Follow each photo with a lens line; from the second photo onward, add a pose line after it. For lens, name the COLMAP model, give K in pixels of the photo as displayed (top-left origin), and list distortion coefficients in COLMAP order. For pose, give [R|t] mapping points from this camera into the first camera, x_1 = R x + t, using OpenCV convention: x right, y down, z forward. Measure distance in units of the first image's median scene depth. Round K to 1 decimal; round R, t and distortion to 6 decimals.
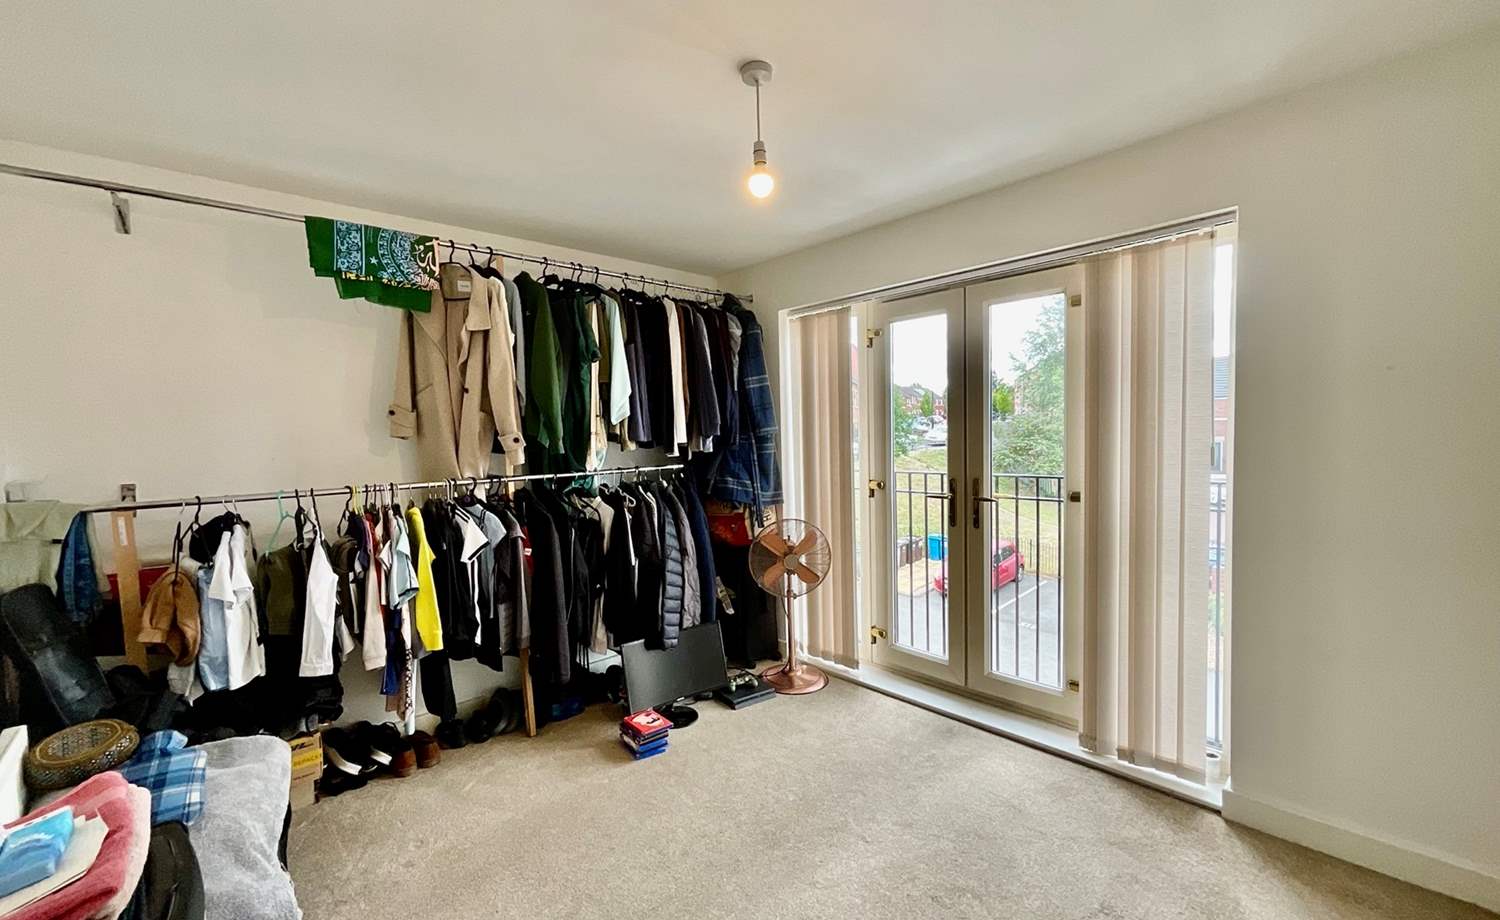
lens RADIAL K [[616.7, 0, 744.8], [0, 616.7, 458.3], [0, 0, 1]] dist [-0.000031, 0.000159]
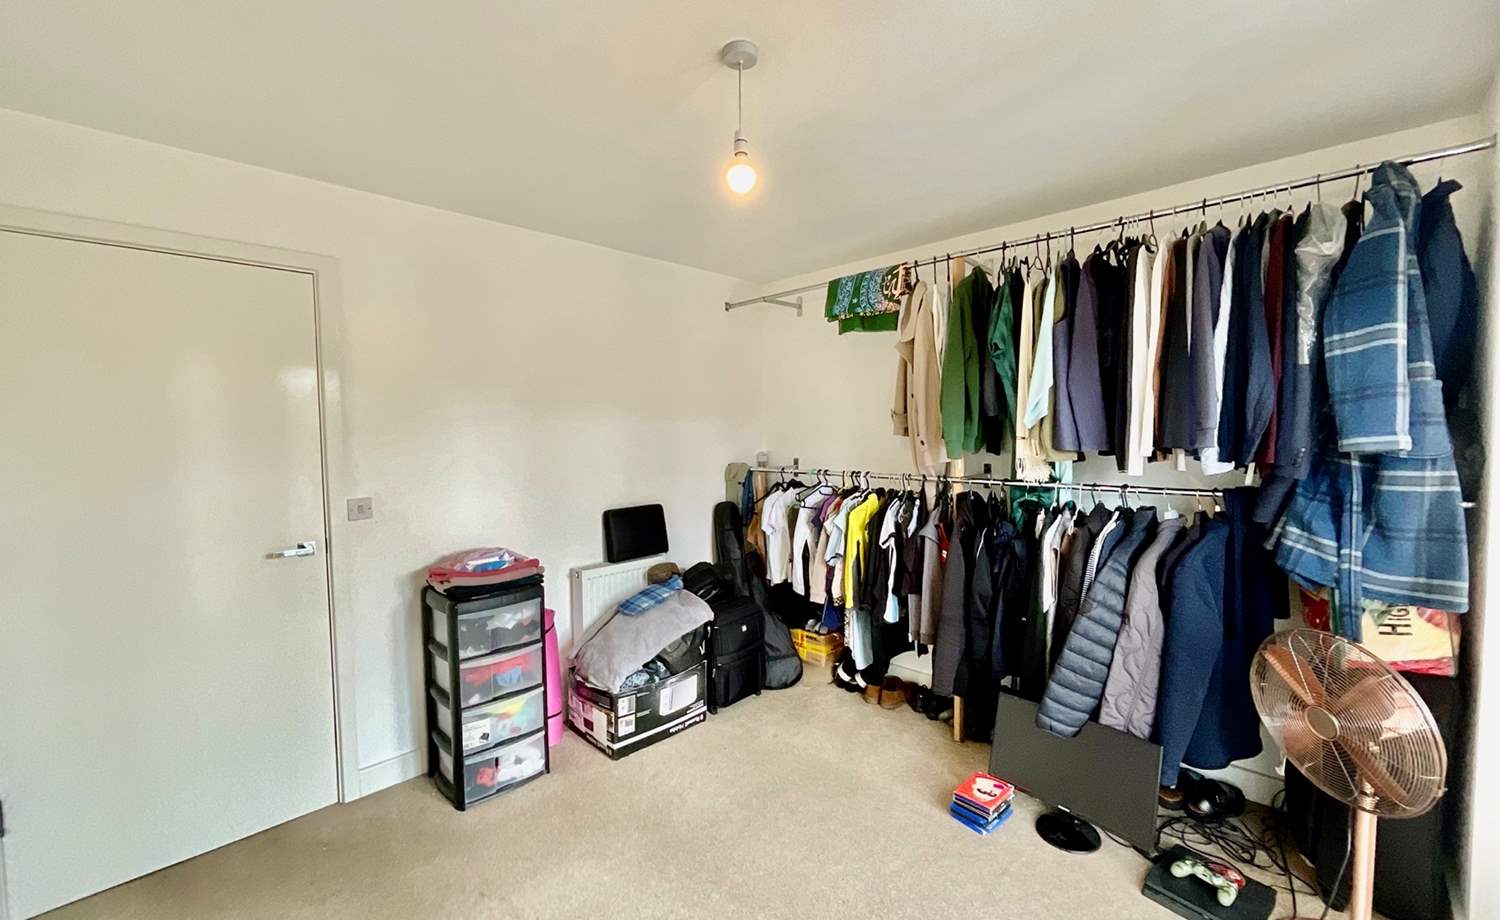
lens RADIAL K [[616.7, 0, 744.8], [0, 616.7, 458.3], [0, 0, 1]] dist [-0.000031, 0.000159]
pose [[0.038094, 0.073275, -0.996584, 0.678891], [-0.035126, 0.996790, 0.071948, -0.069826], [0.998657, 0.032265, 0.040546, 0.688996]]
